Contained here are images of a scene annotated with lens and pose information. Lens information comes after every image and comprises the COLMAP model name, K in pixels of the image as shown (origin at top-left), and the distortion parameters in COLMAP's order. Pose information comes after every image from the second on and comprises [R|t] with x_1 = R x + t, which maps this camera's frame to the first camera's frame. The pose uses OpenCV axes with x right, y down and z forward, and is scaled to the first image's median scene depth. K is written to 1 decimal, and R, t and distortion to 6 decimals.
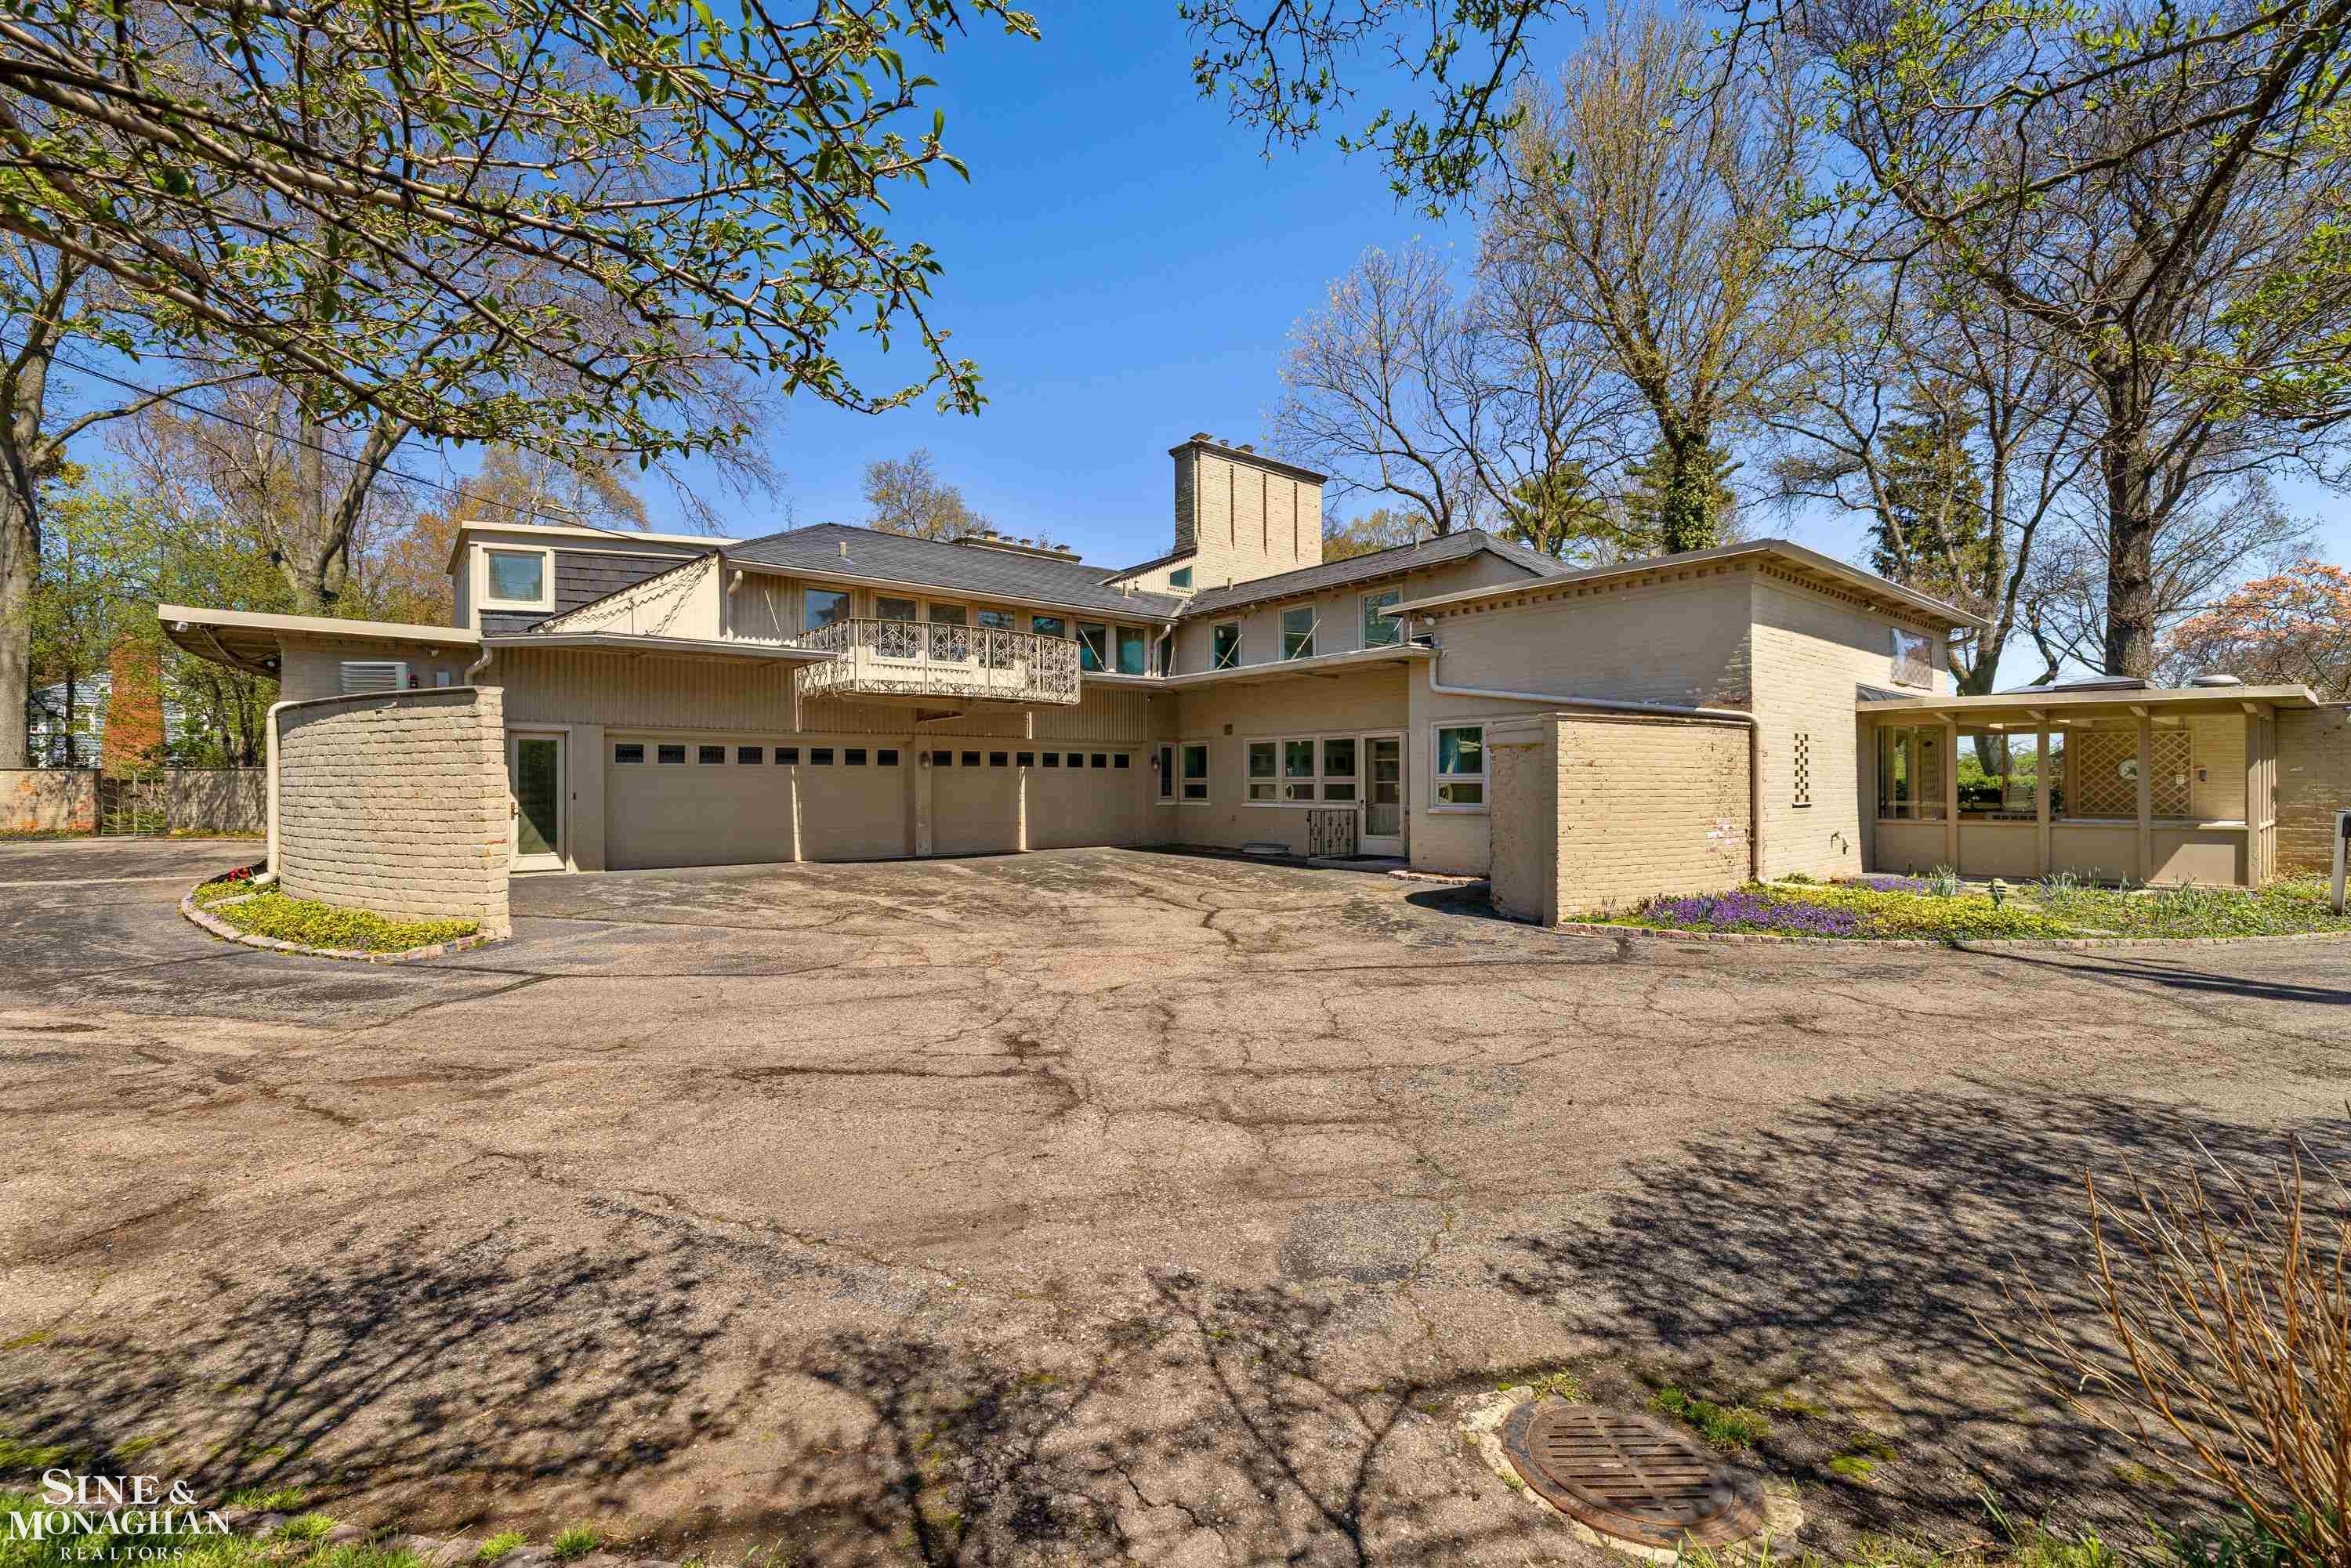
lens RADIAL K [[929.3, 0, 1171.9], [0, 929.3, 773.8], [0, 0, 1]] dist [0.001169, 0.000423]
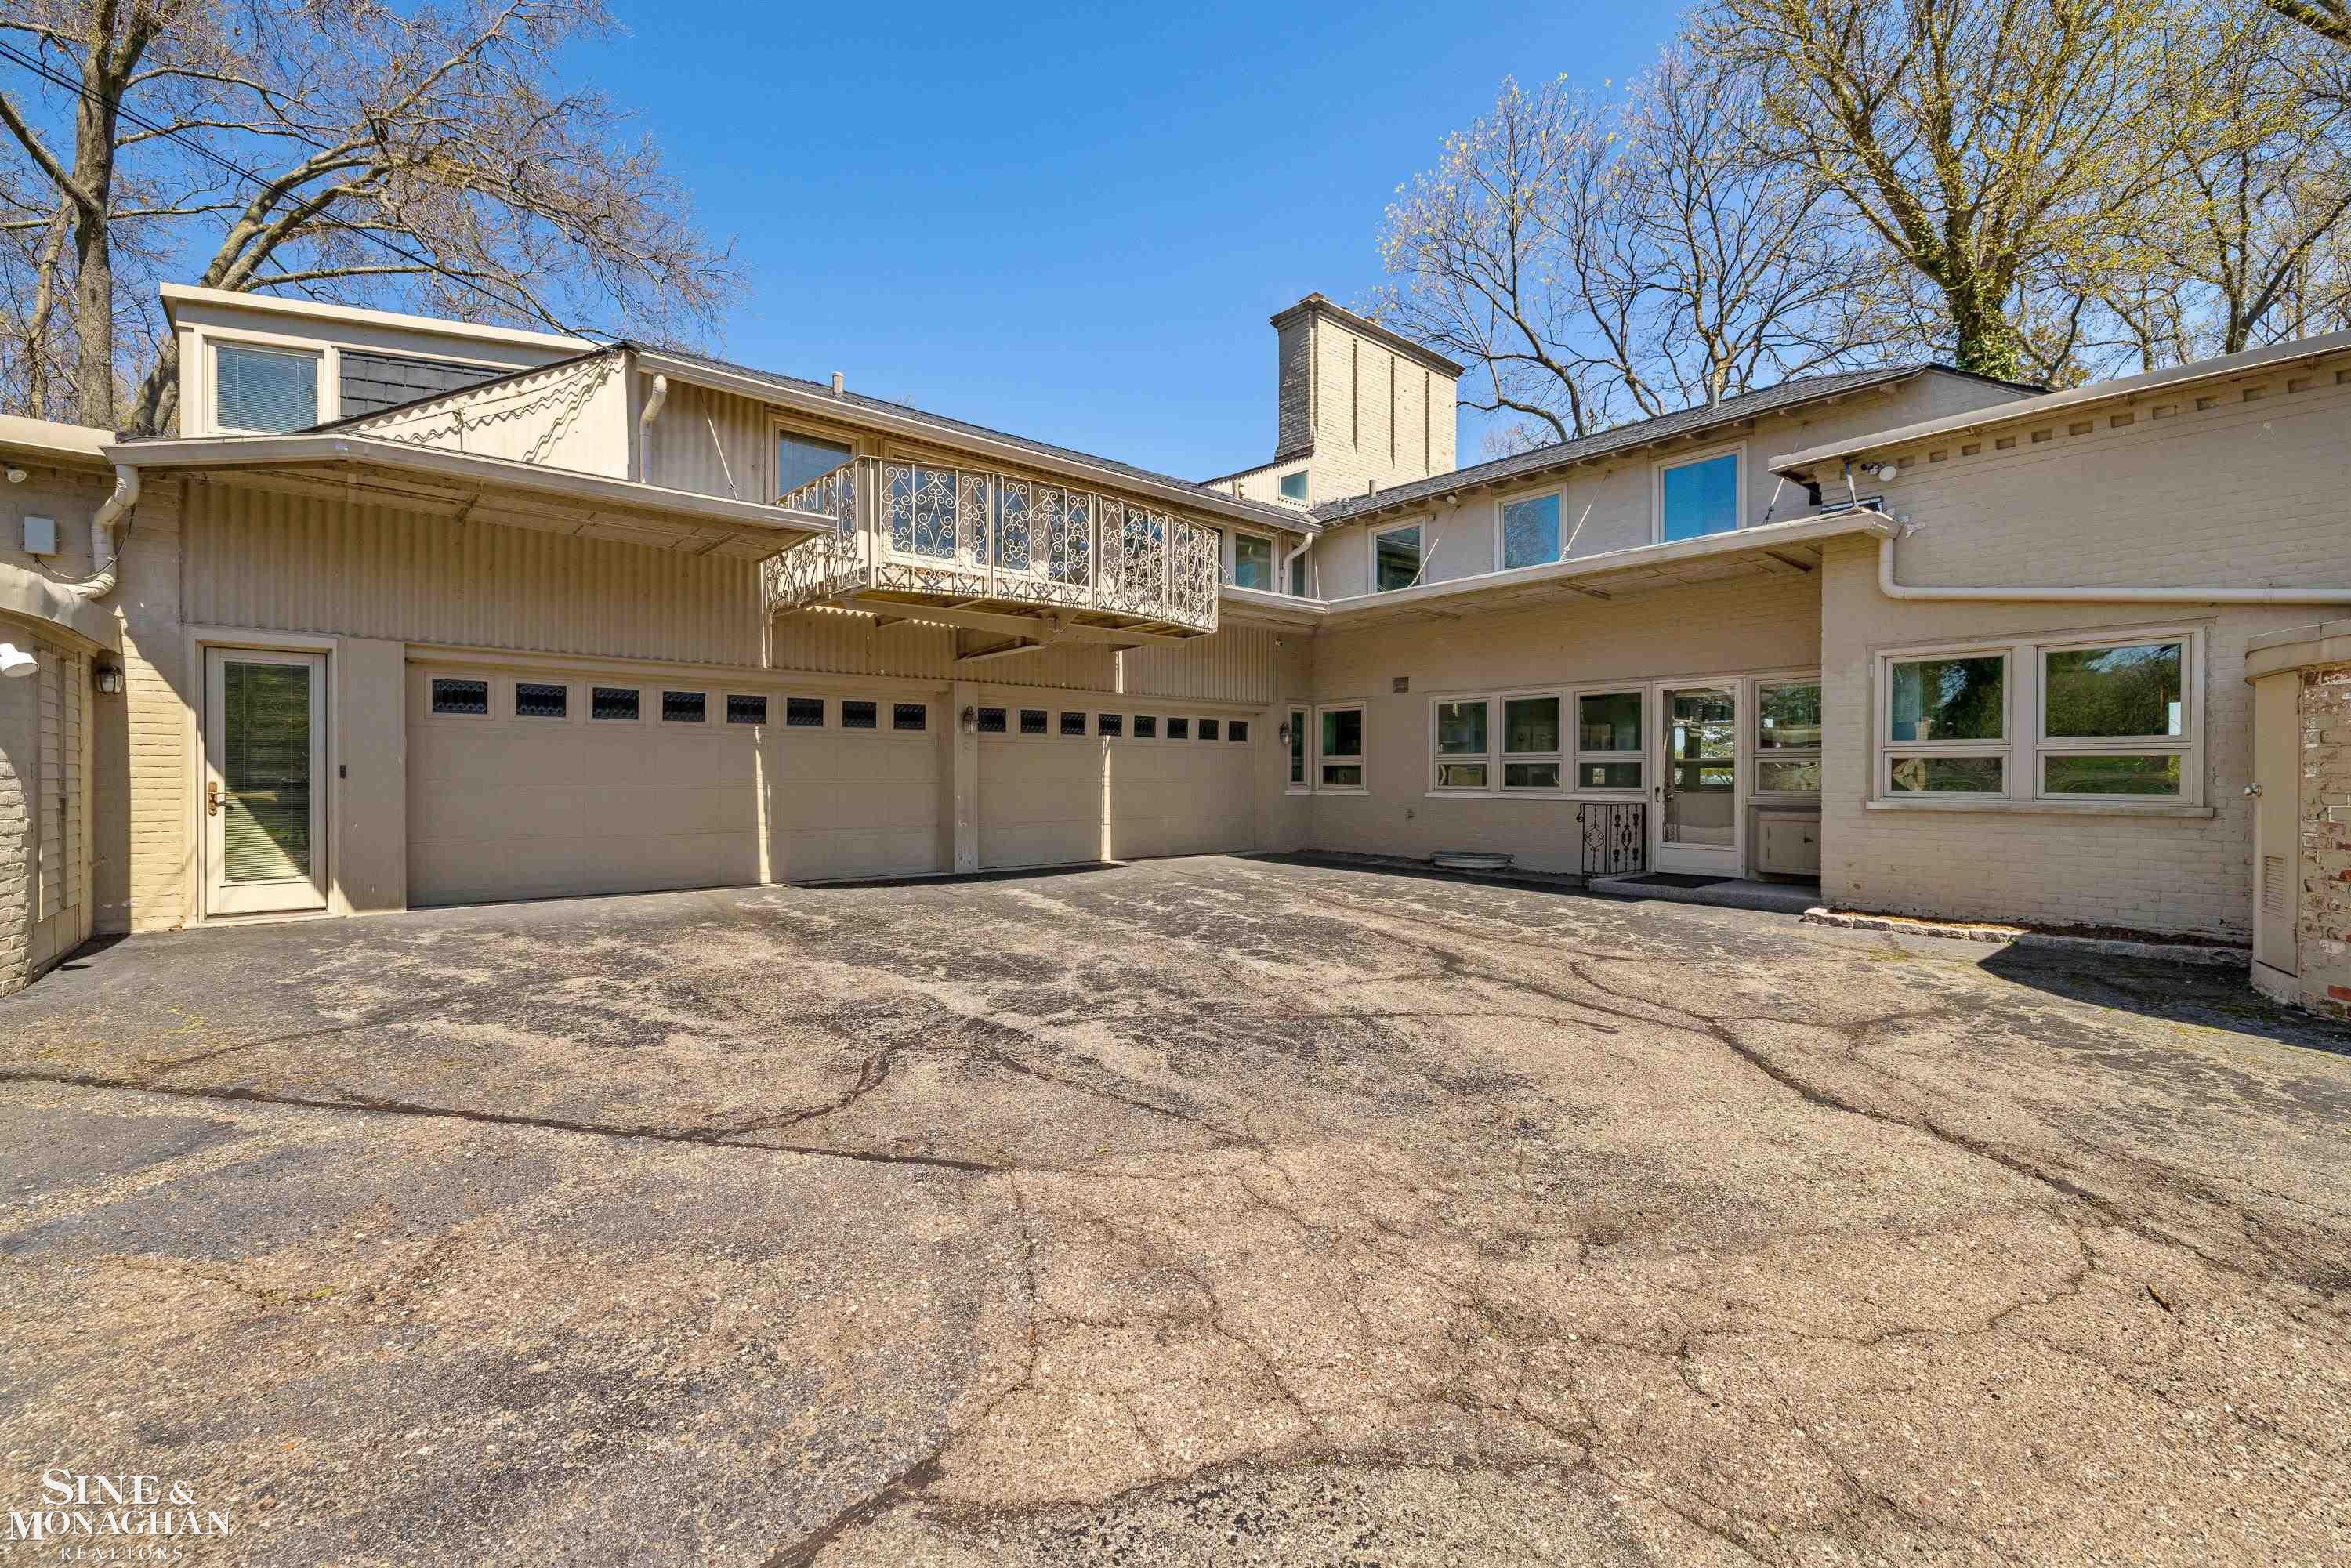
lens RADIAL K [[929.3, 0, 1171.9], [0, 929.3, 773.8], [0, 0, 1]] dist [0.001169, 0.000423]
pose [[0.999533, 0.005011, 0.030156, -0.136029], [-0.005277, 0.999948, 0.008742, 0.013739], [-0.030111, -0.008897, 0.999507, 0.337729]]
